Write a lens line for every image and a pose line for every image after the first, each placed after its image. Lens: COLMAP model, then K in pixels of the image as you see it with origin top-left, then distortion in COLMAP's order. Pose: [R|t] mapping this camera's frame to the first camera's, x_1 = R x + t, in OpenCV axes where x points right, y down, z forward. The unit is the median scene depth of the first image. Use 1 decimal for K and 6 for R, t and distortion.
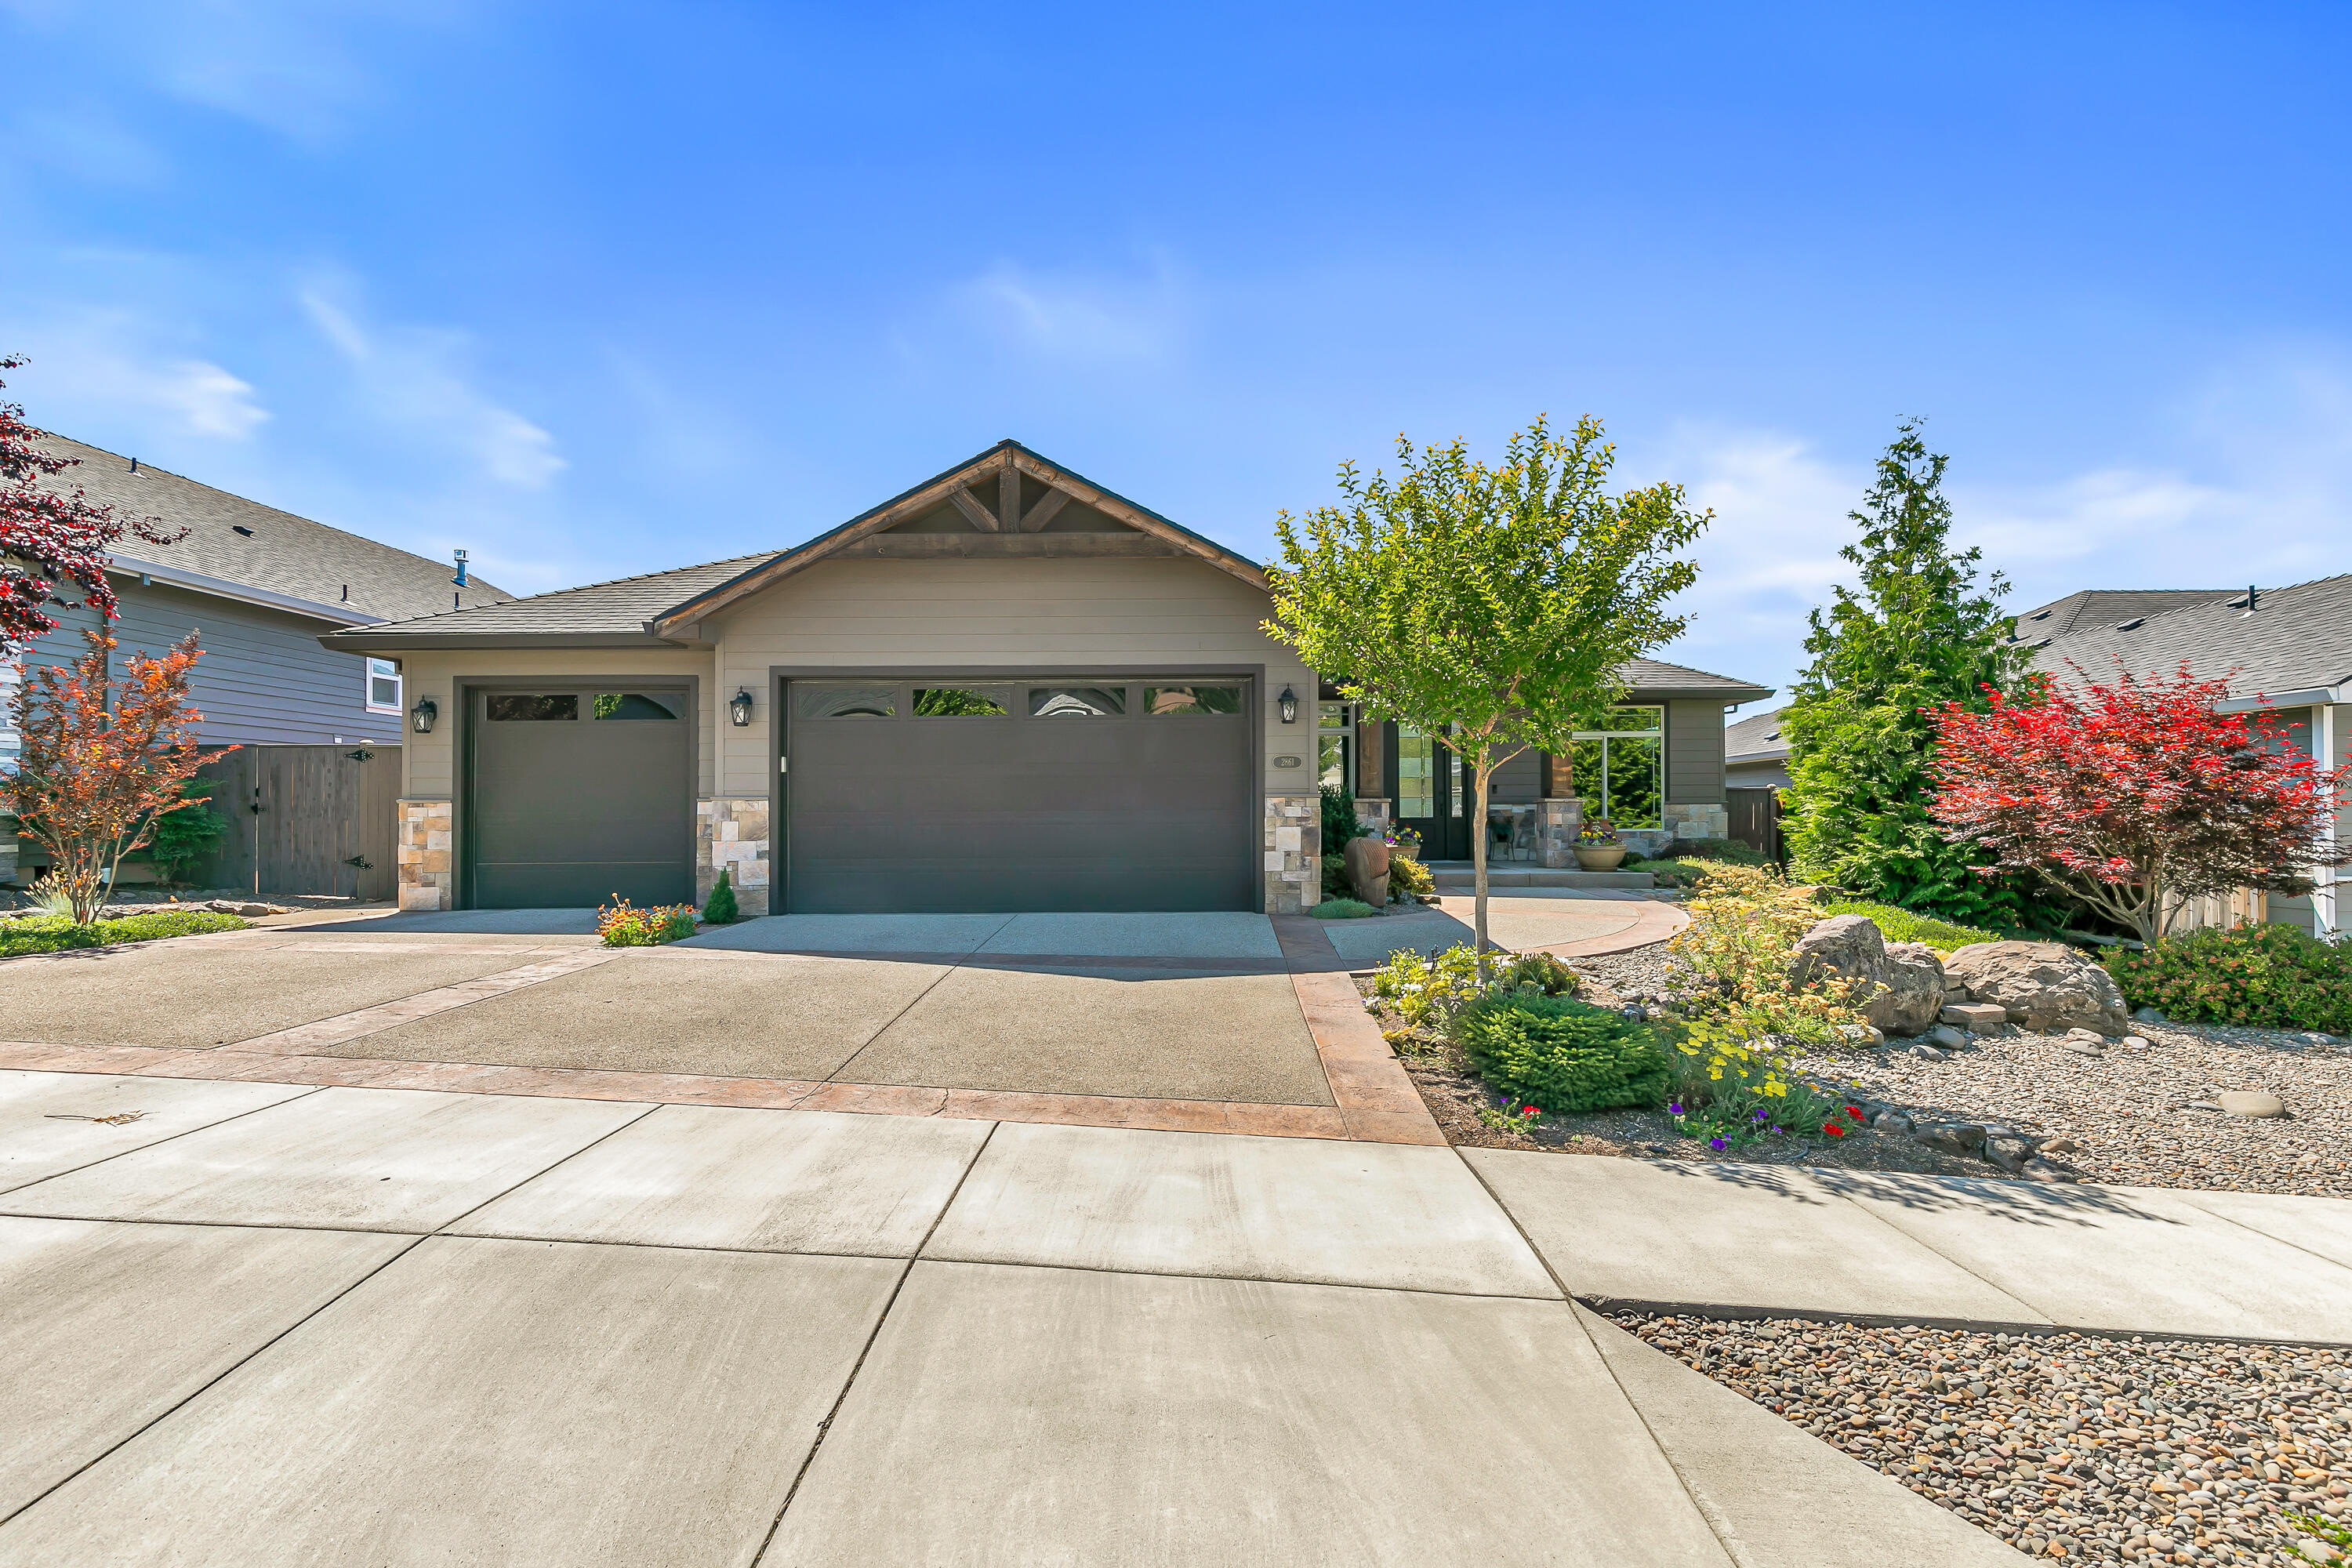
lens RADIAL K [[1059.6, 0, 1179.8], [0, 1059.6, 762.5], [0, 0, 1]] dist [0.012948, -0.003151]
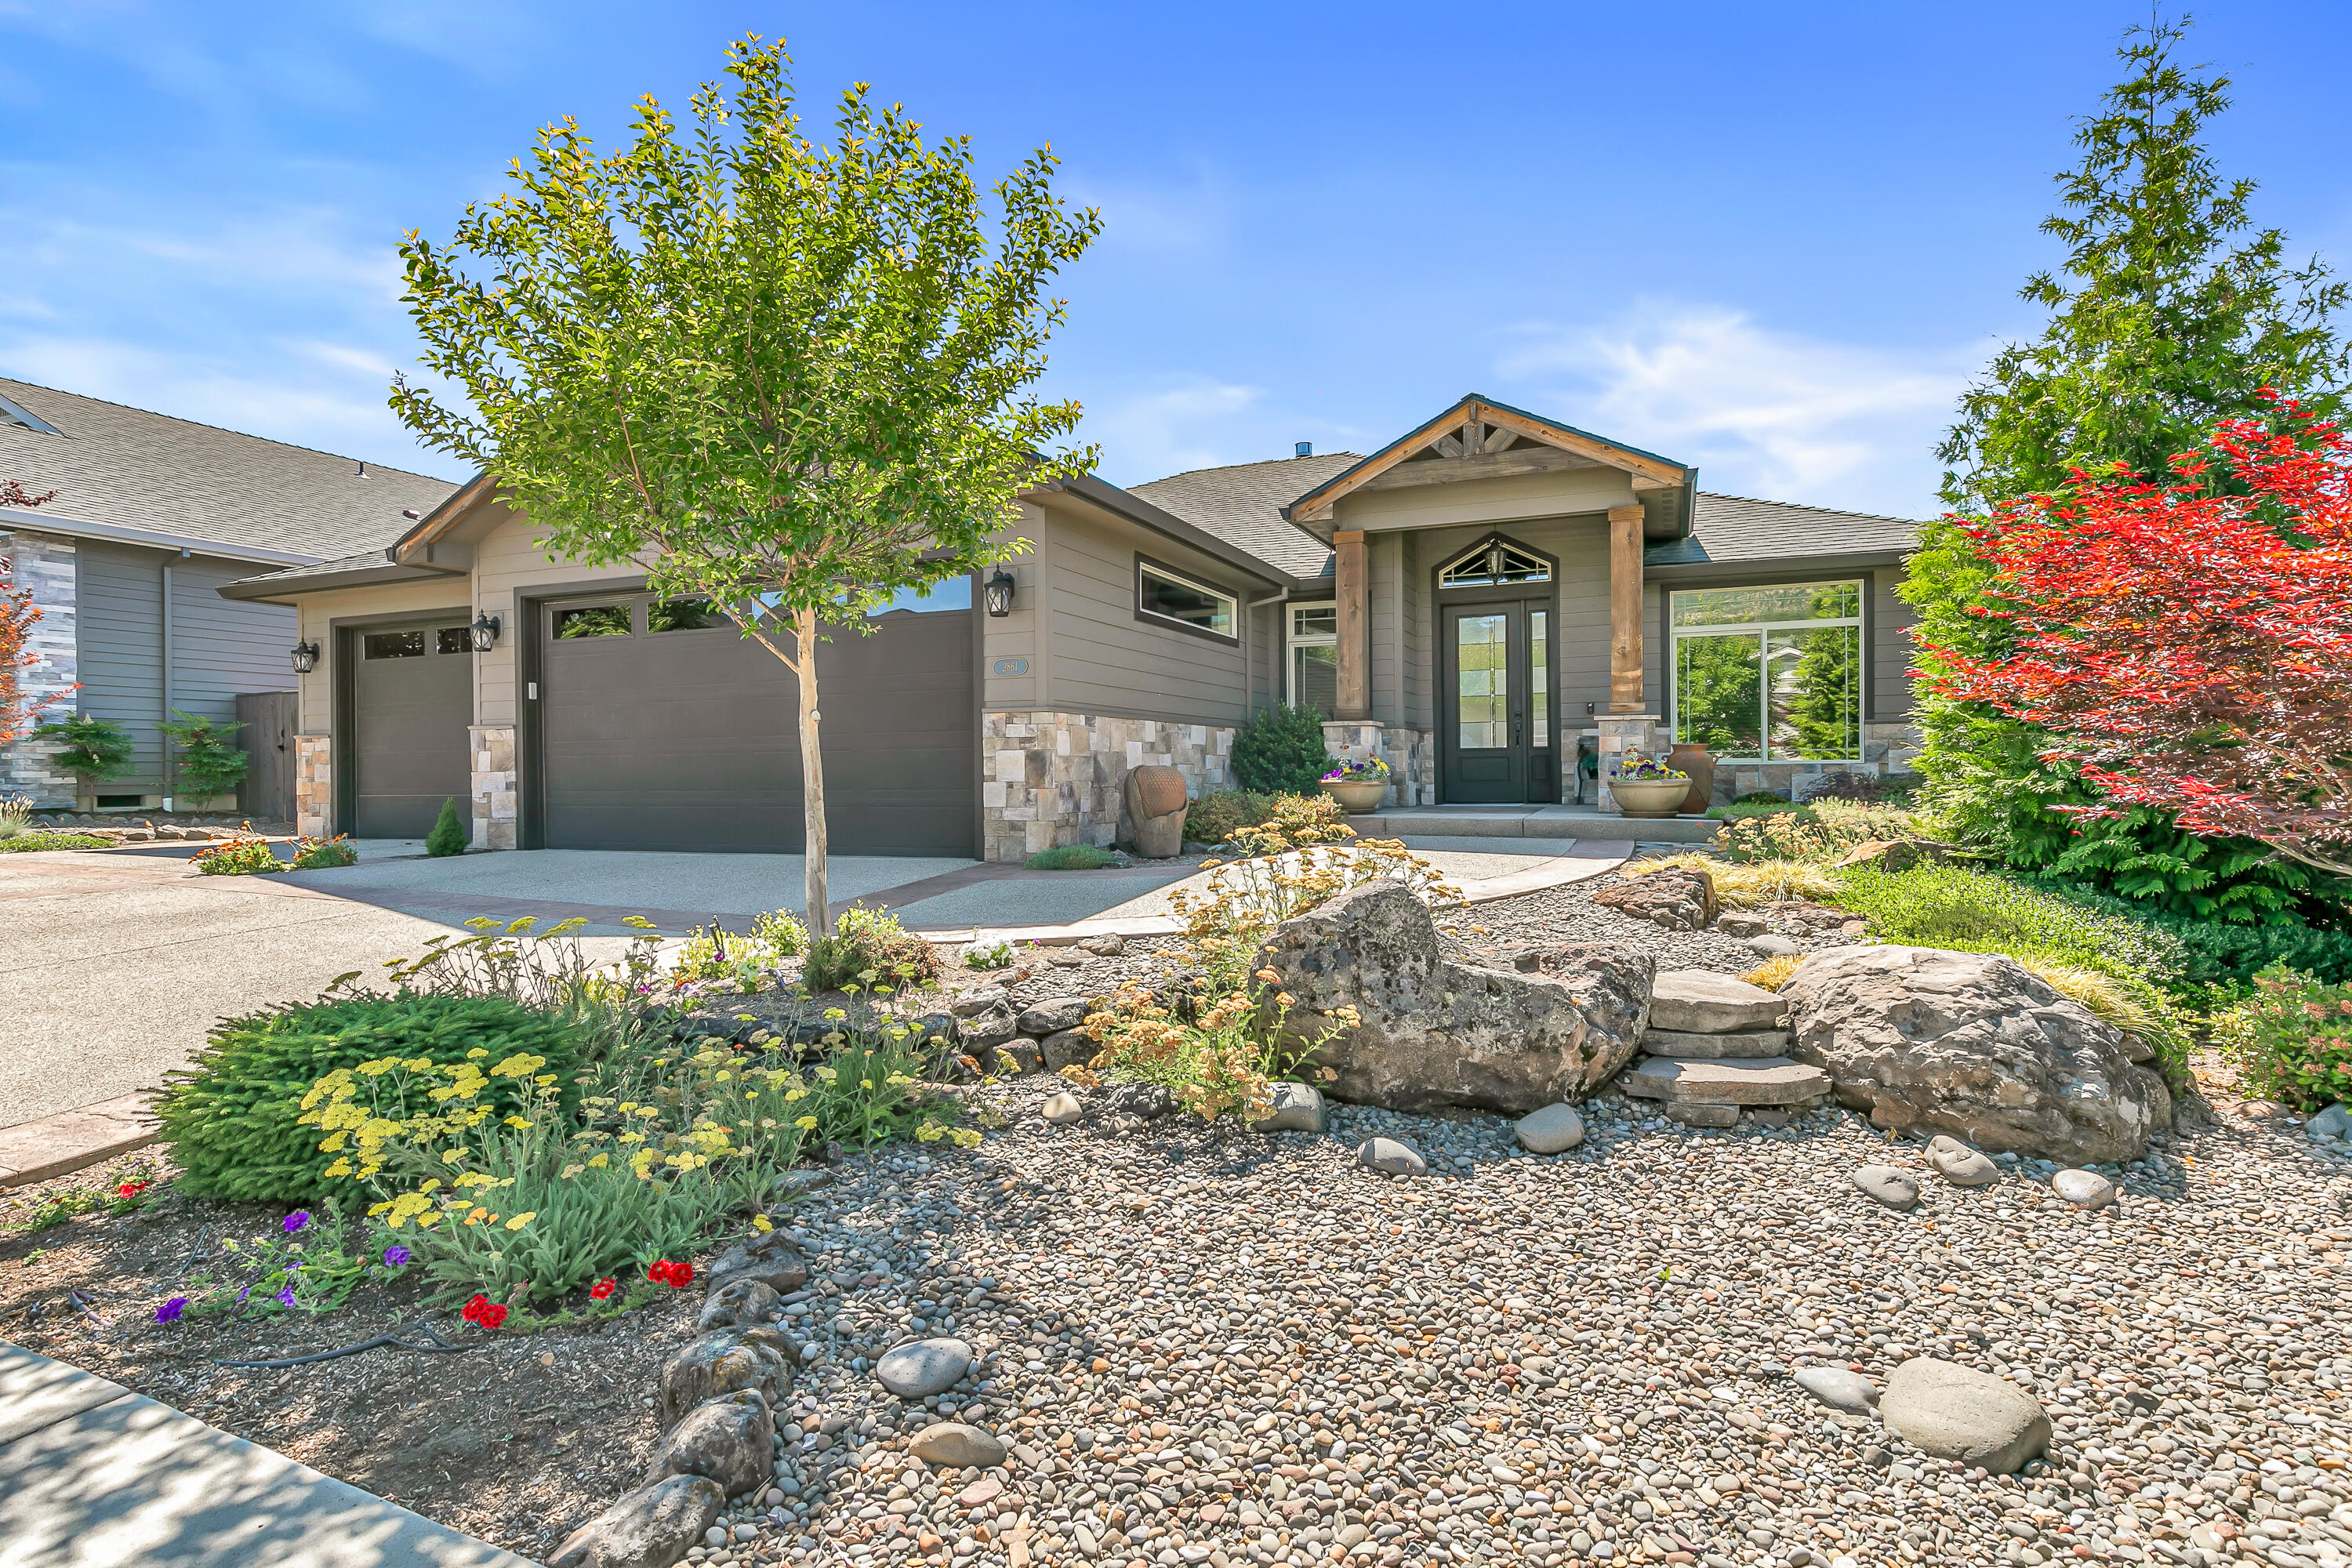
lens RADIAL K [[1059.6, 0, 1262.0], [0, 1059.6, 742.7], [0, 0, 1]] dist [0.012948, -0.003151]
pose [[0.926863, -0.016574, -0.375033, 0.580951], [0.026062, 0.999455, 0.020240, 0.045139], [0.374494, -0.028534, 0.926790, 0.356962]]
